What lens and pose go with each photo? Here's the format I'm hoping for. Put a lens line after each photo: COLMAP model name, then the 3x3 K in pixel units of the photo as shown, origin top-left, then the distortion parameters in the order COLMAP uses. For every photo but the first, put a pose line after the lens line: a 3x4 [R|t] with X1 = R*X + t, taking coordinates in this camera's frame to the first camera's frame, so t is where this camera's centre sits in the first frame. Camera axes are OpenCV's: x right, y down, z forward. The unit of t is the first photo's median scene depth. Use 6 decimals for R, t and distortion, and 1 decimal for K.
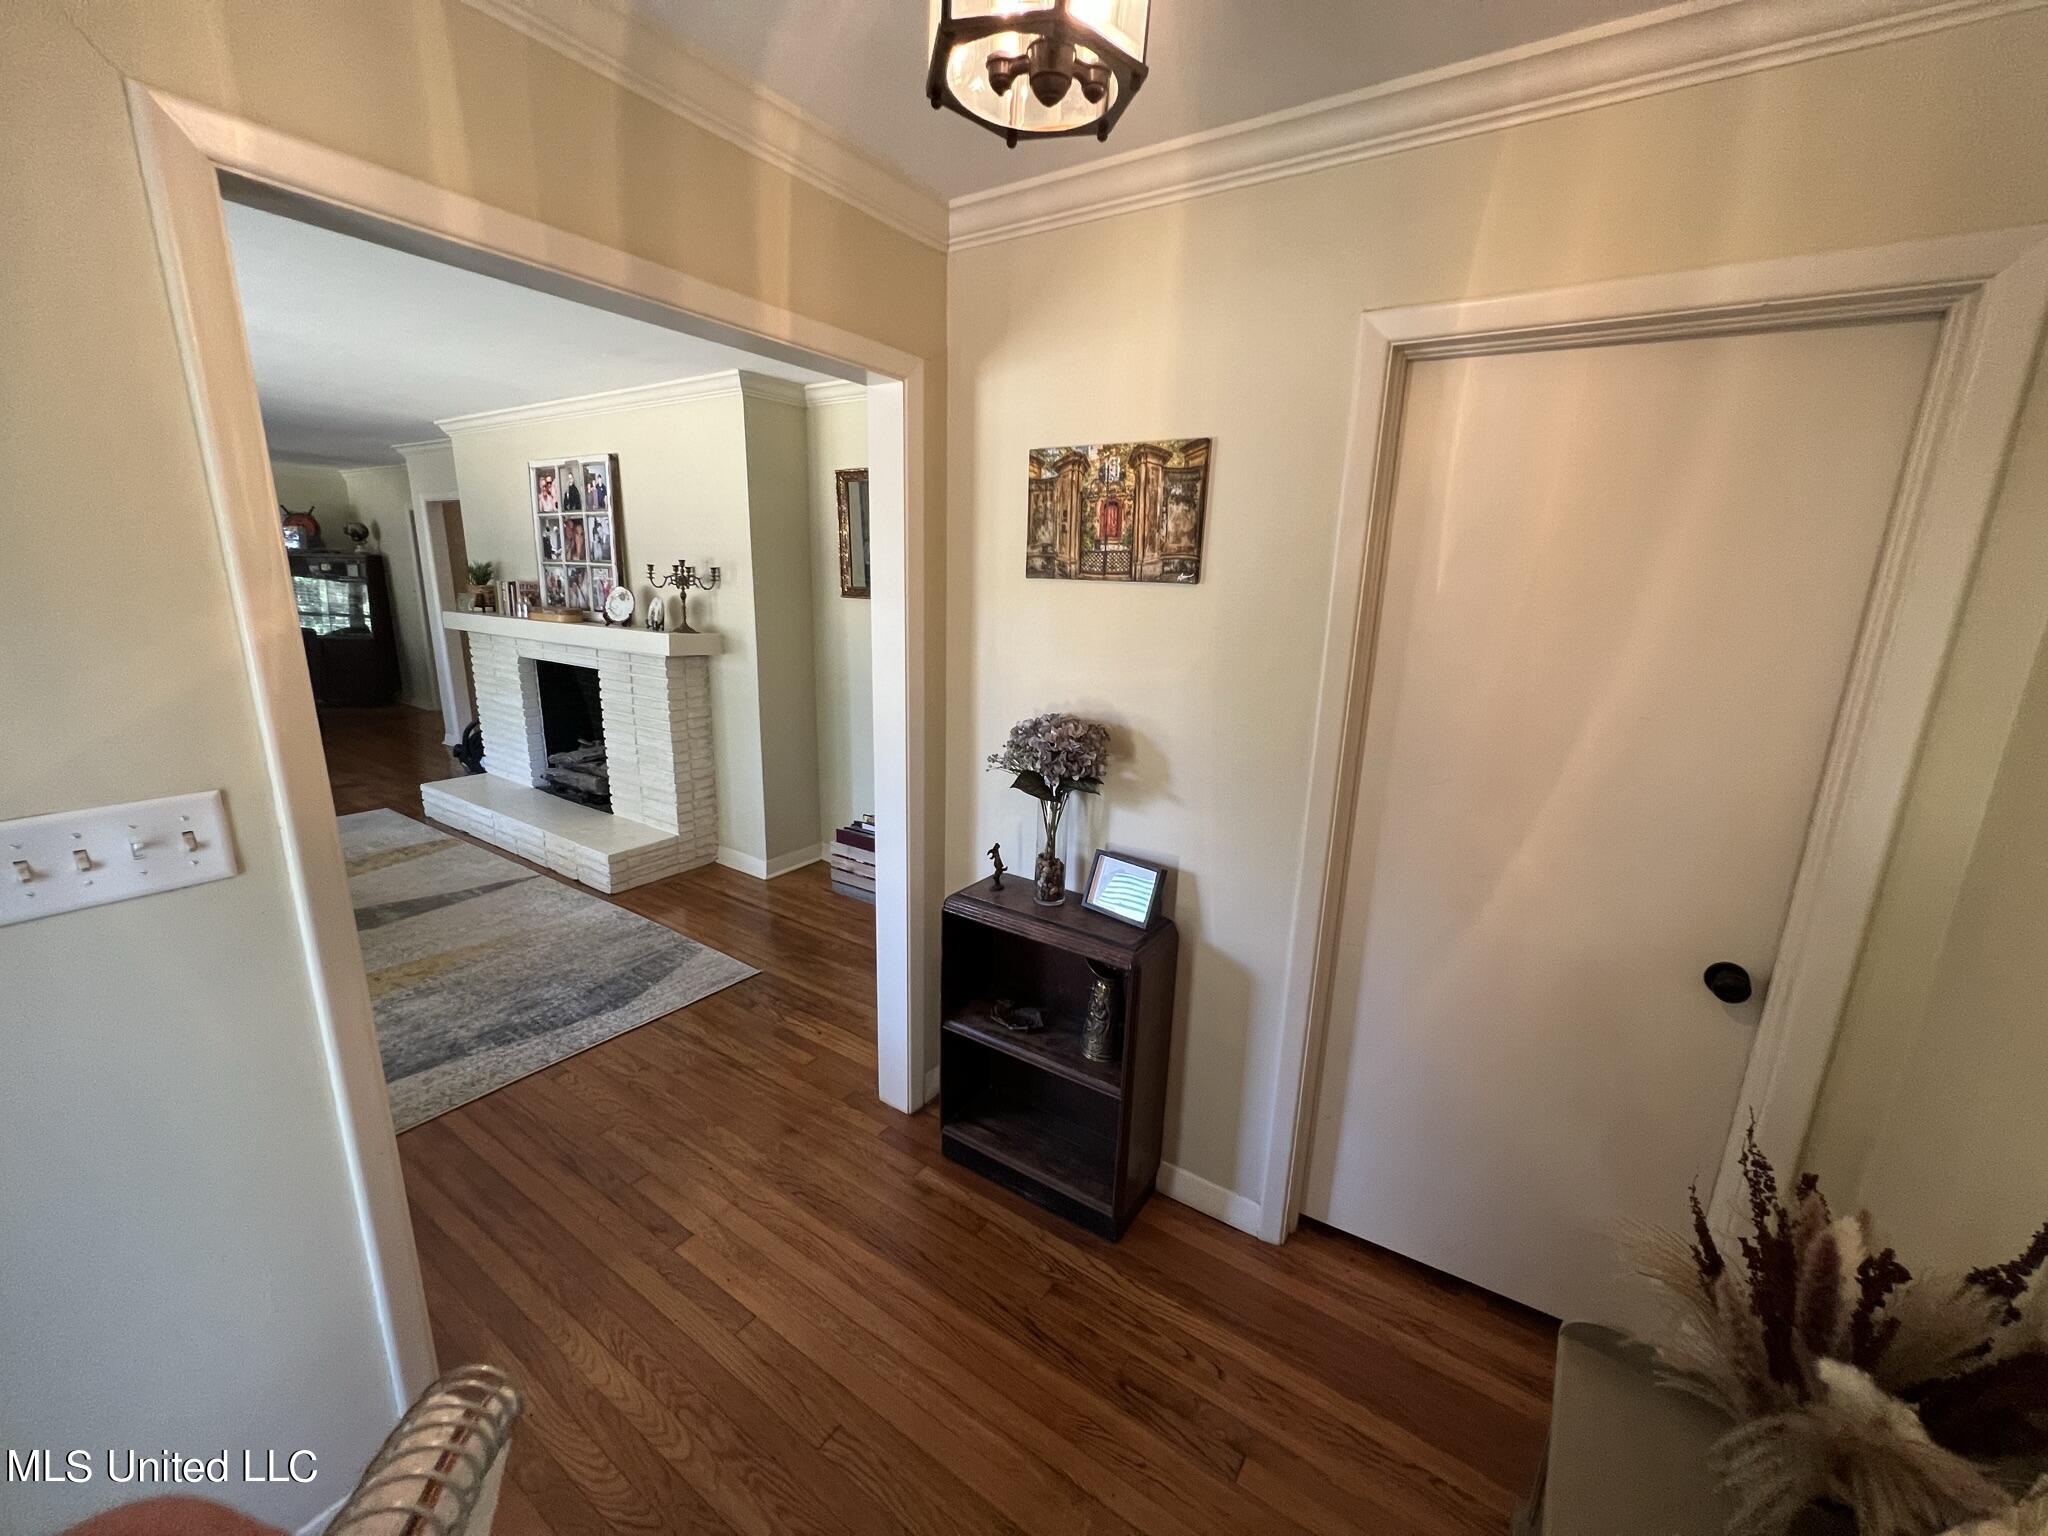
lens RADIAL K [[817.3, 0, 1031.2], [0, 817.3, 771.3], [0, 0, 1]] dist [-0.007247, 0.000686]
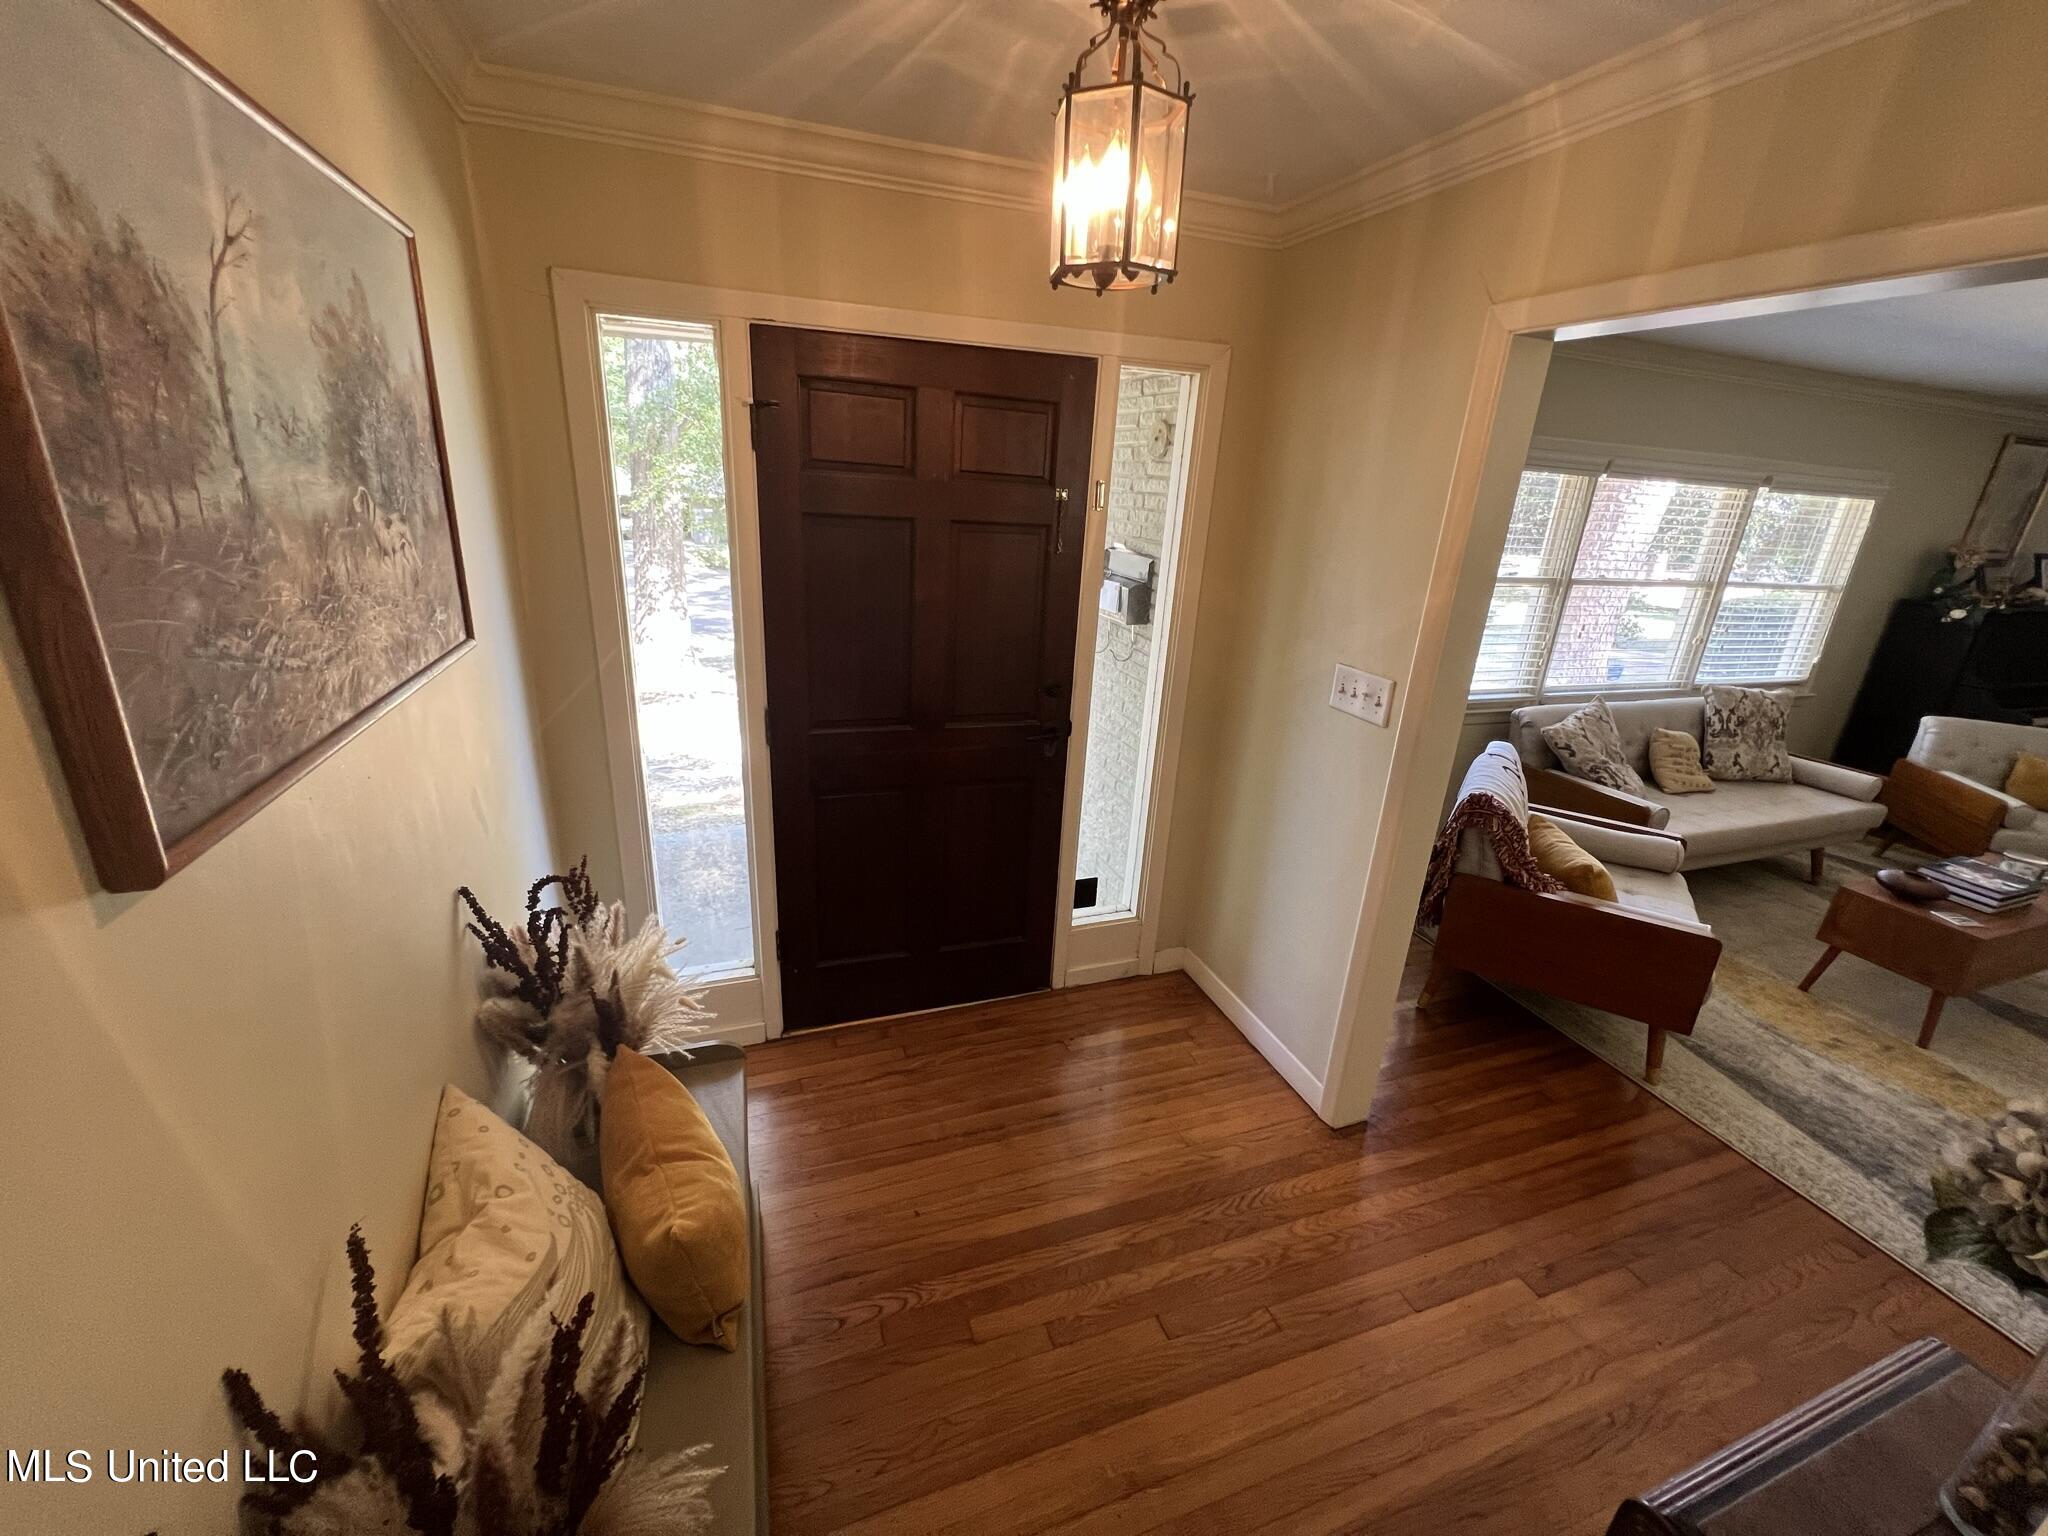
lens RADIAL K [[817.3, 0, 1022.4], [0, 817.3, 766.7], [0, 0, 1]] dist [-0.007247, 0.000686]
pose [[-0.585082, 0.210225, -0.783253, 0.830711], [-0.266346, 0.862430, 0.430434, -0.315208], [0.765989, 0.460455, -0.448600, 1.037710]]
